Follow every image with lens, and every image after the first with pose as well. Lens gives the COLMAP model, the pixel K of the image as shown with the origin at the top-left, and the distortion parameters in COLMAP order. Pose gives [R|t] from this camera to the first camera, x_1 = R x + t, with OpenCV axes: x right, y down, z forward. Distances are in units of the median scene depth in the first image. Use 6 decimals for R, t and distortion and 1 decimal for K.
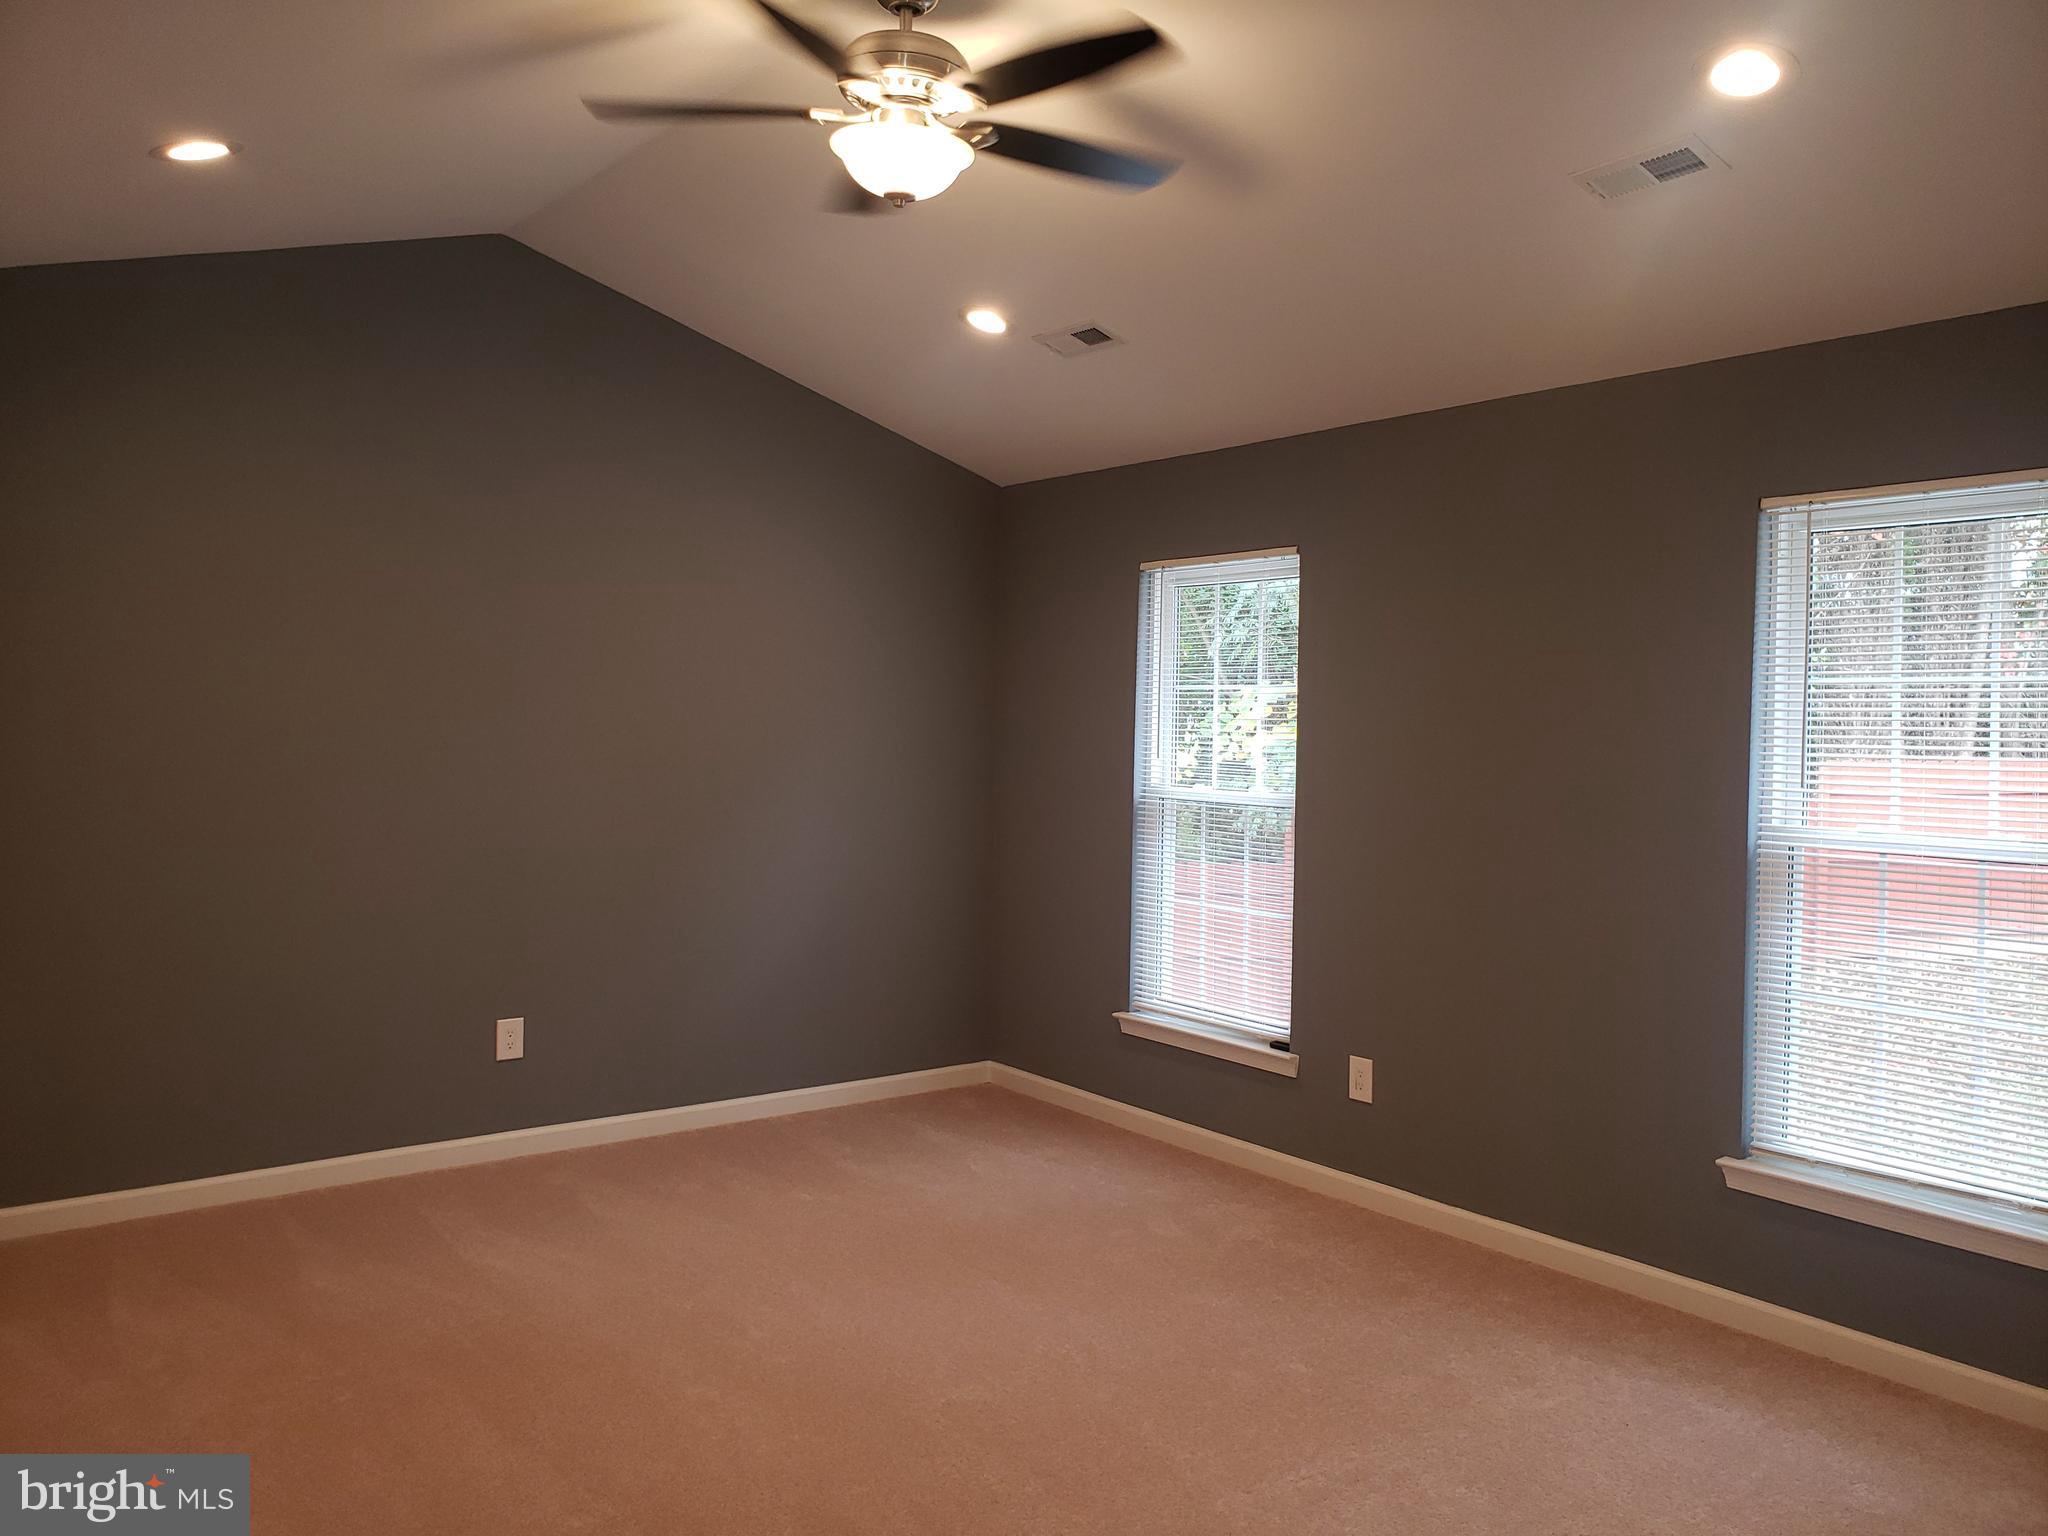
lens RADIAL K [[1524.2, 0, 1034.1], [0, 1524.2, 736.1], [0, 0, 1]] dist [0.006574, -0.010423]
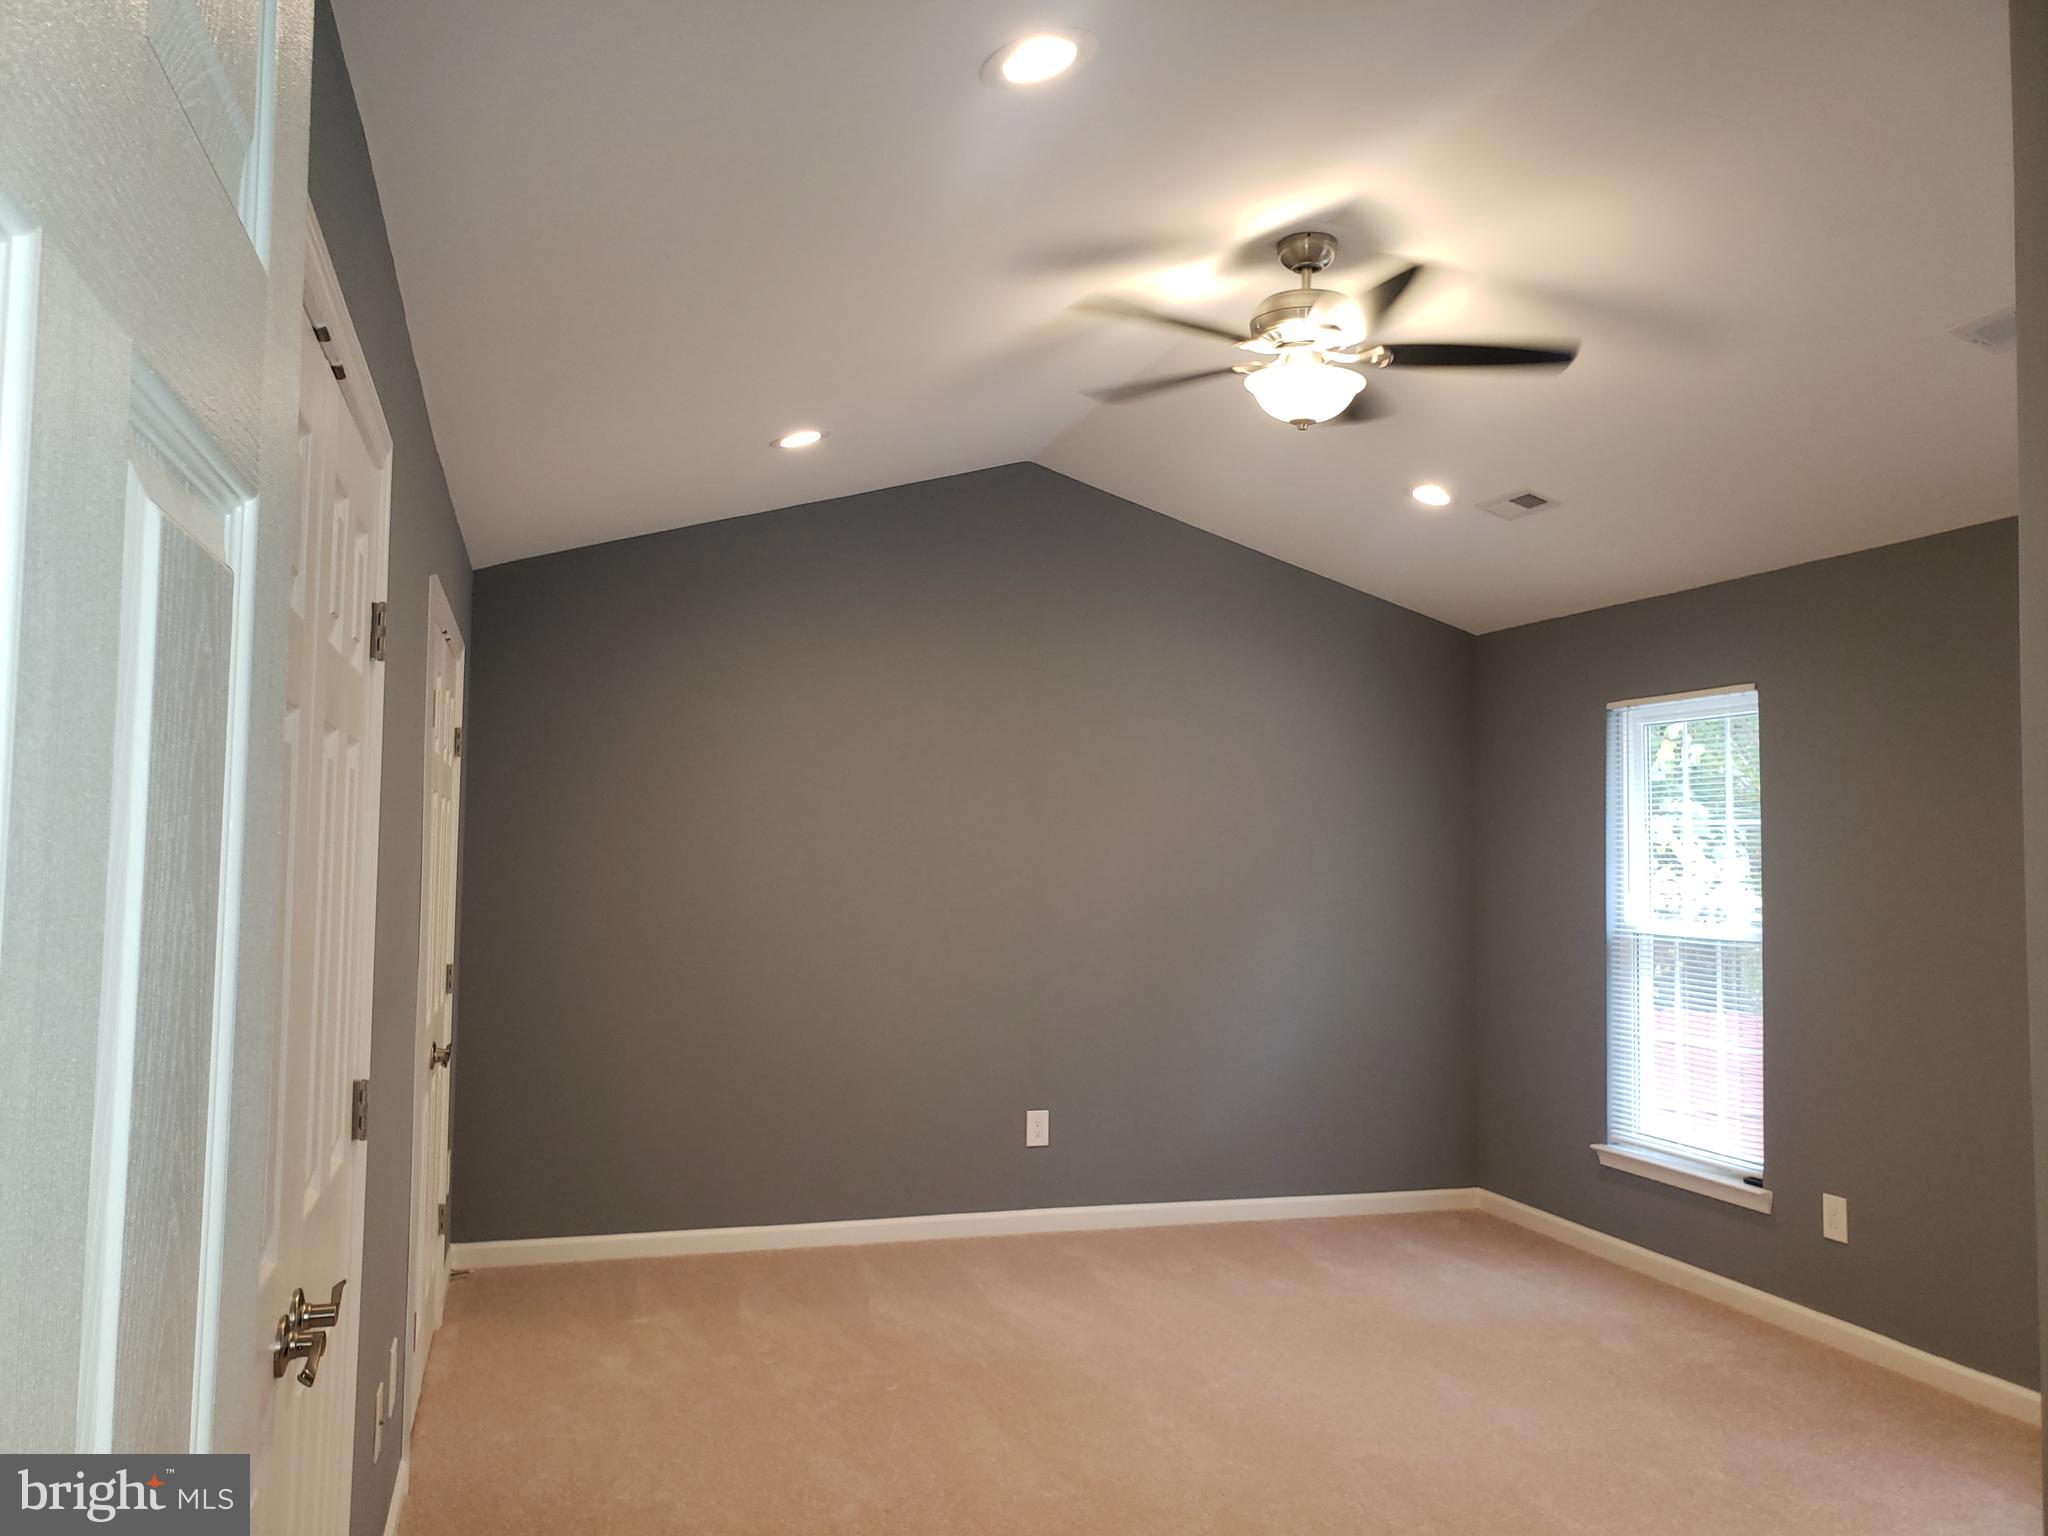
lens RADIAL K [[1550.6, 0, 1024.0], [0, 1550.6, 768.0], [0, 0, 1]] dist [-0.001209, -0.007632]
pose [[0.927456, -0.024620, -0.373121, 0.103914], [-0.003702, 0.997177, -0.075001, 0.011443], [0.373914, 0.070942, 0.924746, -0.134414]]
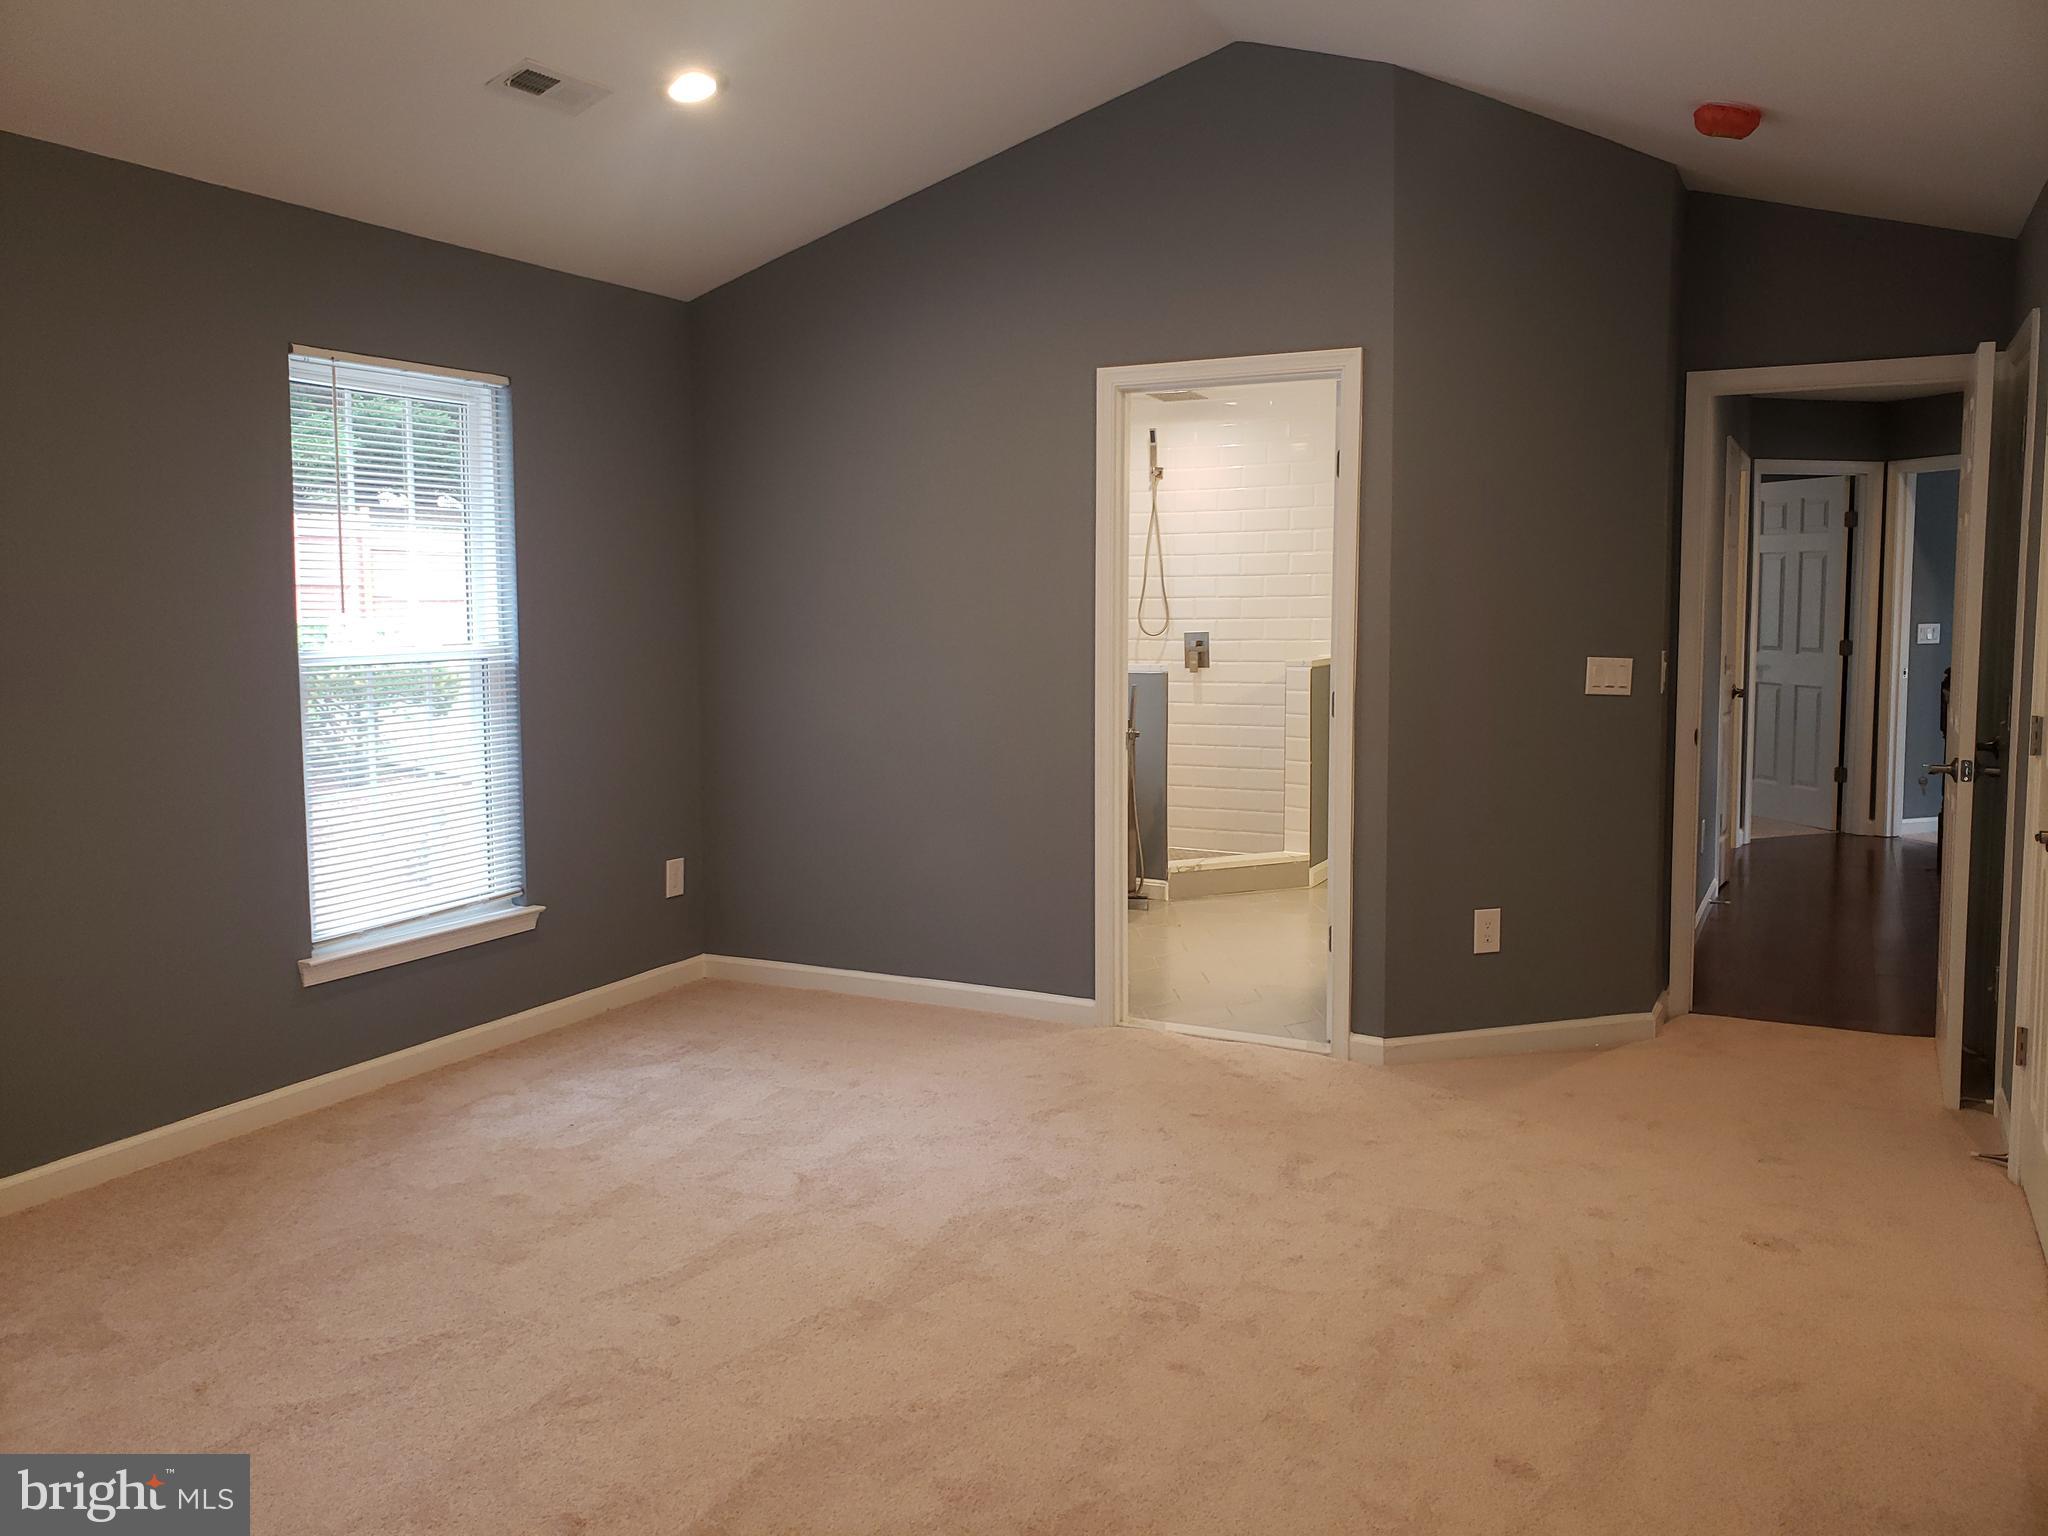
lens RADIAL K [[1550.6, 0, 1024.0], [0, 1550.6, 768.0], [0, 0, 1]] dist [-0.001209, -0.007632]
pose [[-0.387703, -0.131002, 0.912428, -0.847774], [0.005094, 0.989530, 0.144236, -0.020596], [-0.921770, 0.060568, -0.382976, 1.080597]]
